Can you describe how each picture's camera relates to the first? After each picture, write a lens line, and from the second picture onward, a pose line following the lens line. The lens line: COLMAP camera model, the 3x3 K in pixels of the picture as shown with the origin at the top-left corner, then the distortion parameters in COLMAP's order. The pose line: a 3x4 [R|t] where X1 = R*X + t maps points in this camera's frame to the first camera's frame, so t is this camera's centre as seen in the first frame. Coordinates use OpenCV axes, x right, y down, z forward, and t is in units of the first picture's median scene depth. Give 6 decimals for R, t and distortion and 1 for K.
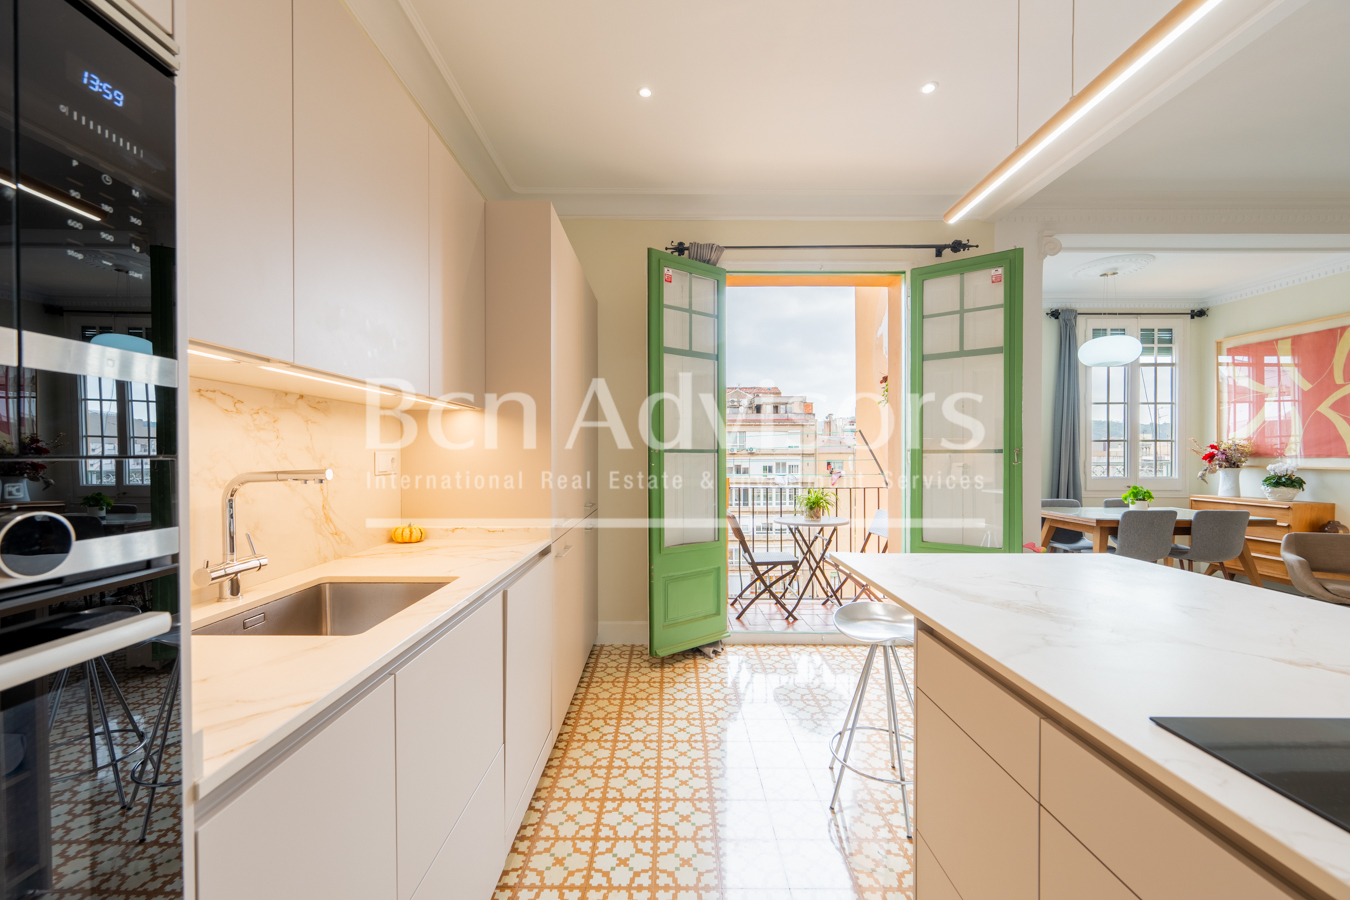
lens RADIAL K [[532.6, 0, 679.9], [0, 532.6, 456.6], [0, 0, 1]] dist [-0.007519, 0.002190]
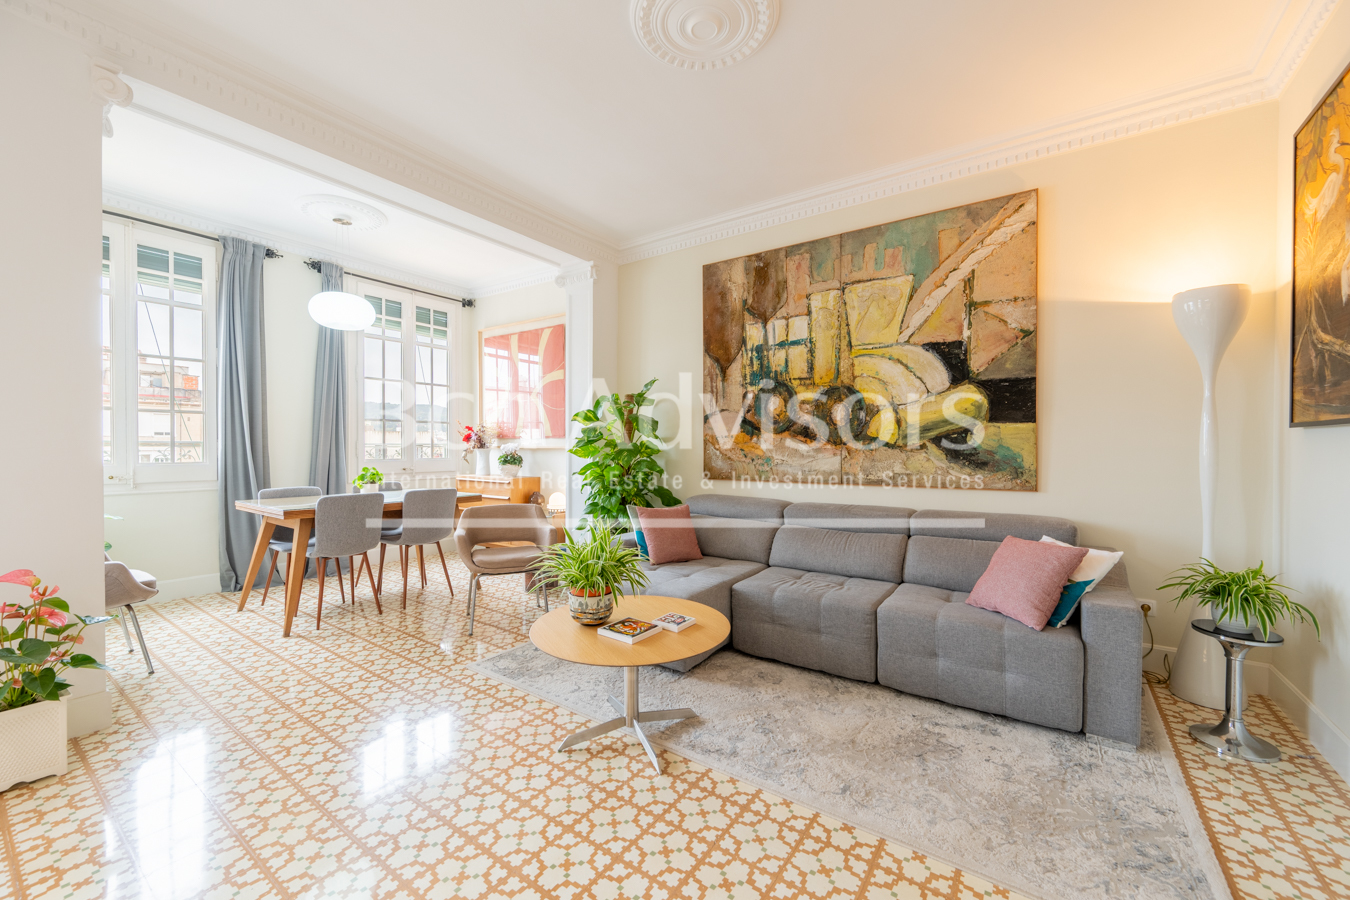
lens RADIAL K [[532.6, 0, 672.7], [0, 532.6, 453.2], [0, 0, 1]] dist [-0.007519, 0.002190]
pose [[0.581230, -0.010241, 0.813675, 0.417649], [0.001949, 0.999935, 0.011193, 0.023771], [-0.813737, -0.004920, 0.581212, 0.051369]]
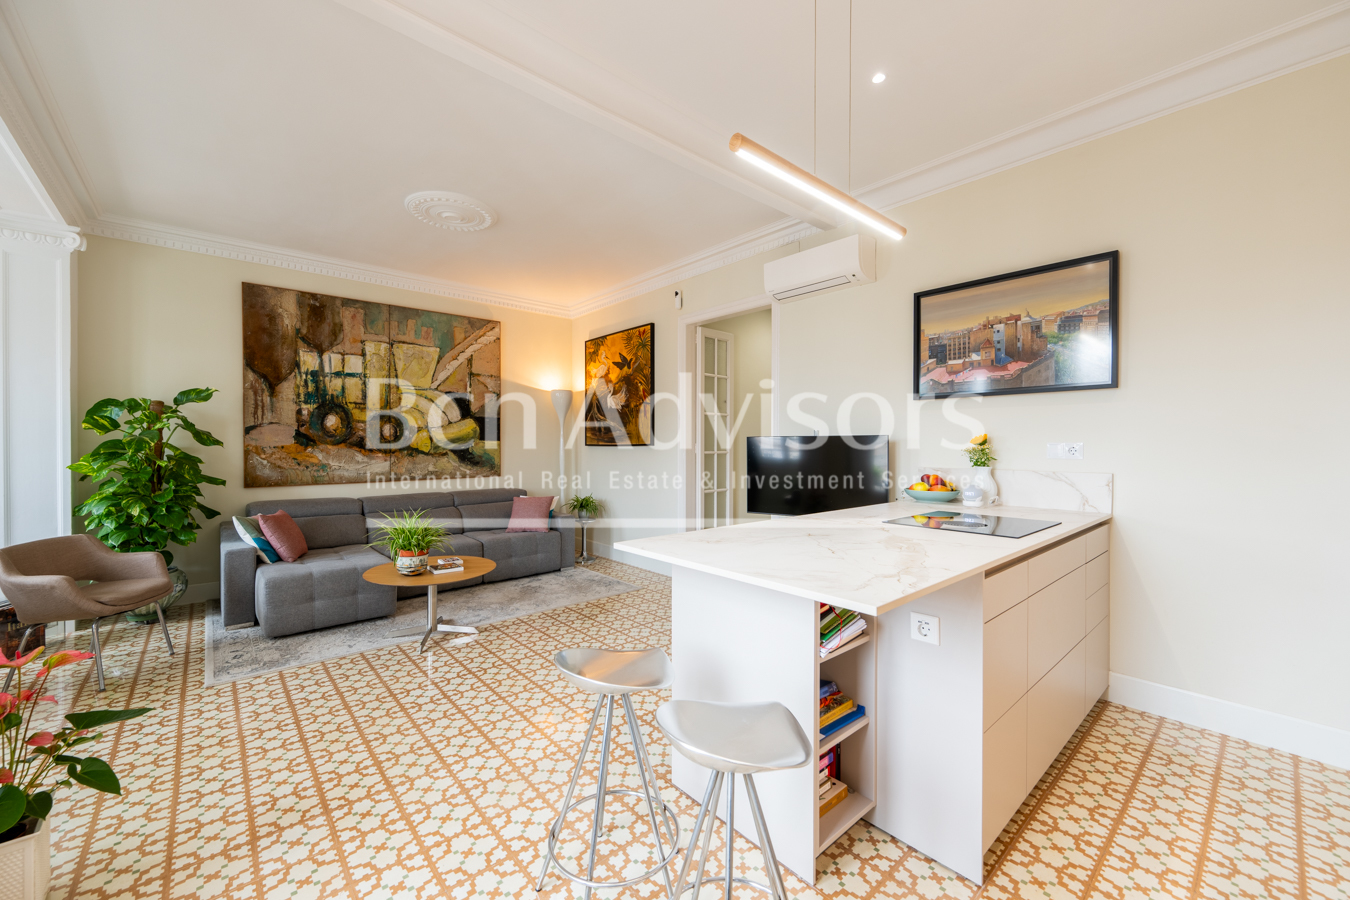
lens RADIAL K [[532.6, 0, 674.2], [0, 532.6, 451.0], [0, 0, 1]] dist [-0.007519, 0.002190]
pose [[-0.664406, -0.012124, 0.747274, -0.023760], [0.001155, 0.999851, 0.017249, -0.003576], [-0.747371, 0.012323, -0.664292, 0.603608]]
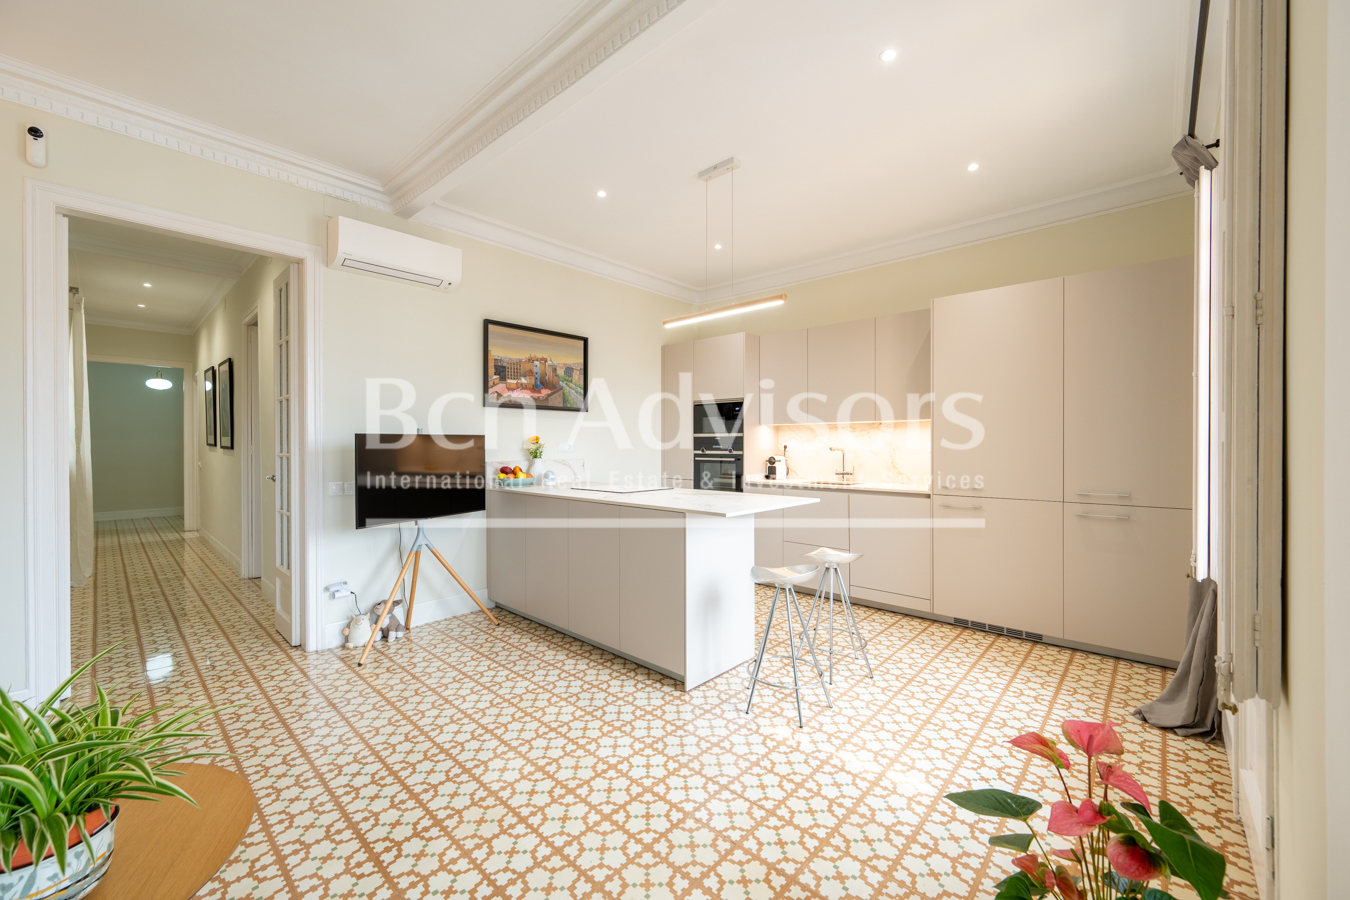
lens RADIAL K [[532.6, 0, 674.8], [0, 532.6, 449.2], [0, 0, 1]] dist [-0.007519, 0.002190]
pose [[-0.673088, 0.005803, -0.739540, 0.746380], [-0.005932, 0.999895, 0.013245, -0.002994], [0.739539, 0.013302, -0.672982, 0.705446]]
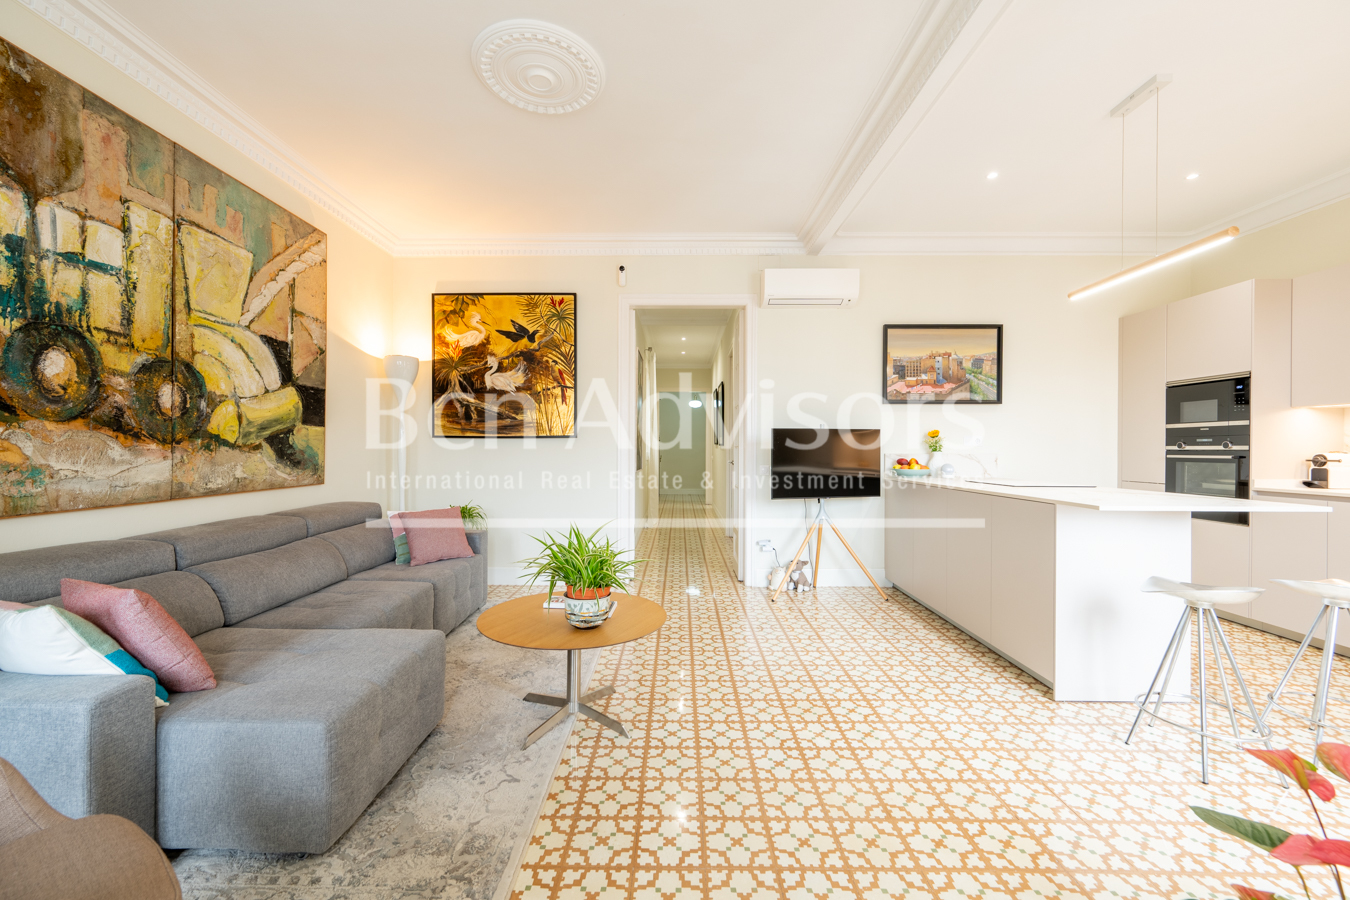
lens RADIAL K [[532.6, 0, 677.1], [0, 532.6, 452.8], [0, 0, 1]] dist [-0.007519, 0.002190]
pose [[-0.999979, -0.006025, 0.002401, 0.681924], [-0.005994, 0.999896, 0.013096, 0.019622], [-0.002480, 0.013081, -0.999911, 0.856816]]
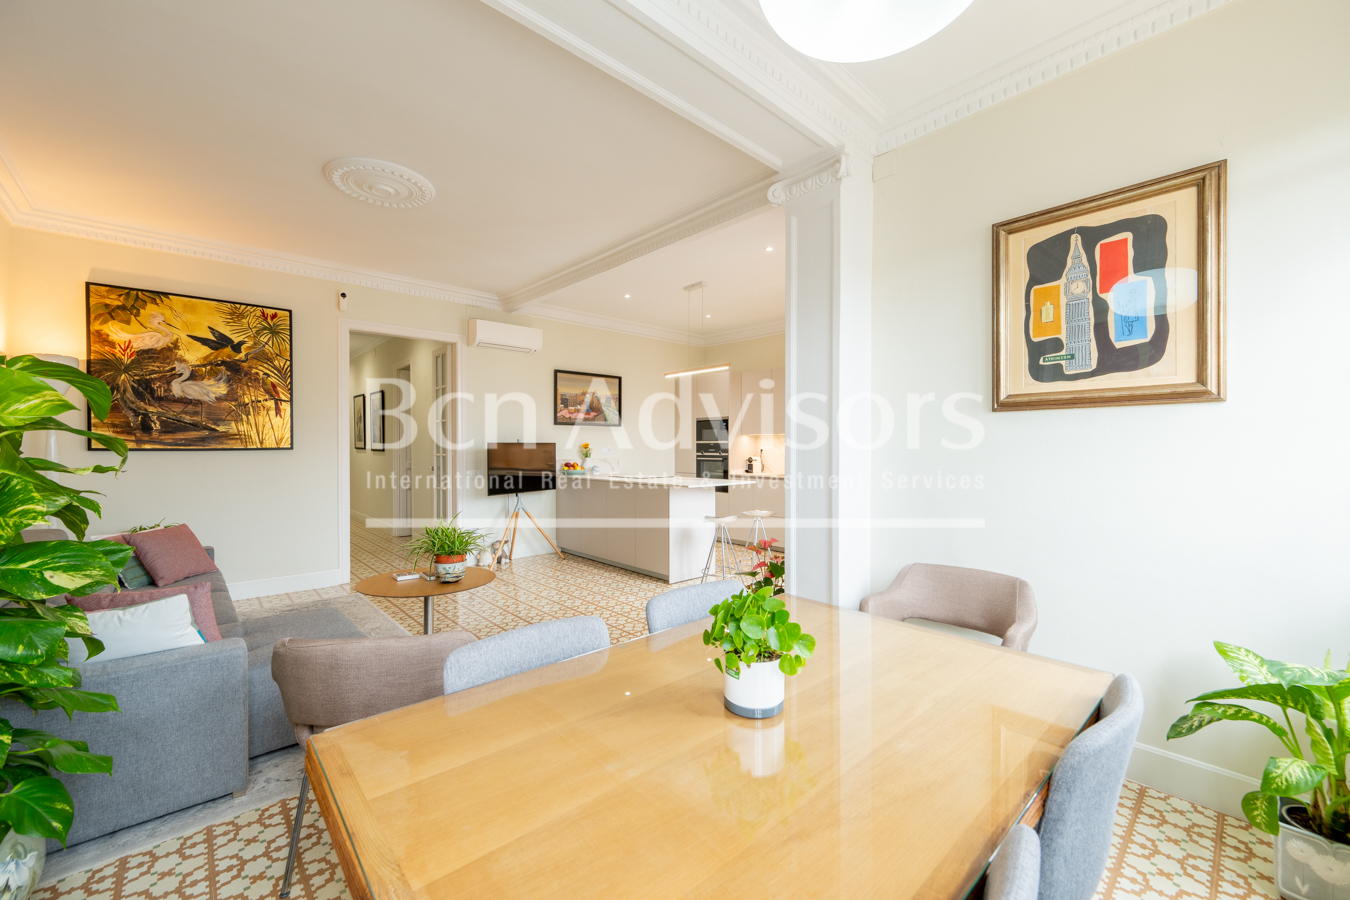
lens RADIAL K [[532.6, 0, 677.0], [0, 532.6, 453.5], [0, 0, 1]] dist [-0.007519, 0.002190]
pose [[-0.726854, 0.005582, -0.686770, 1.035352], [-0.007598, 0.999840, 0.016168, -0.009338], [0.686750, 0.016970, -0.726695, 1.117225]]
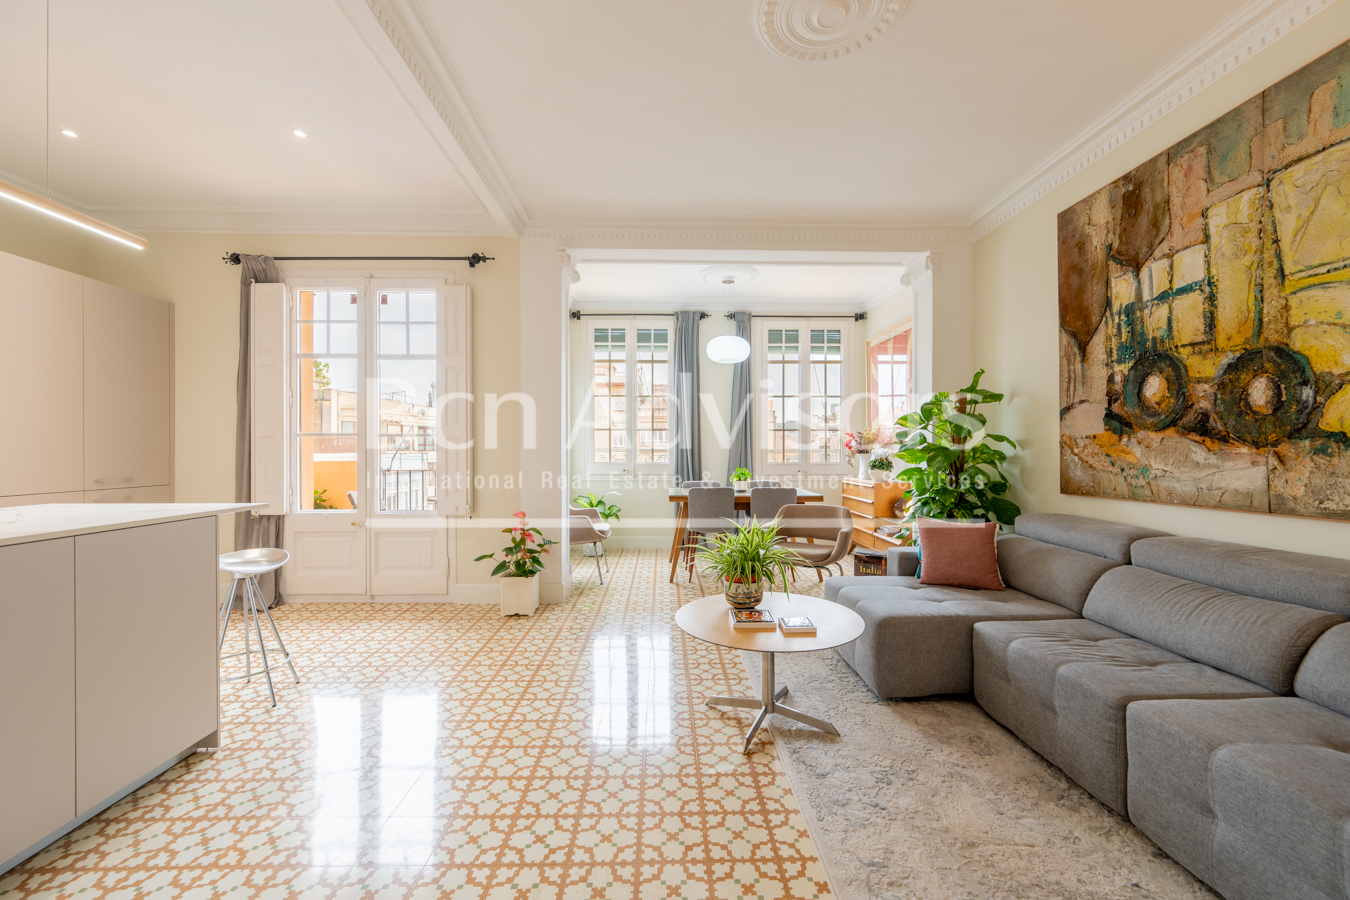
lens RADIAL K [[532.6, 0, 670.5], [0, 532.6, 452.7], [0, 0, 1]] dist [-0.007519, 0.002190]
pose [[0.999930, -0.002073, 0.011637, 0.680481], [0.002111, 0.999992, -0.003280, 0.026054], [-0.011630, 0.003304, 0.999927, -0.149192]]
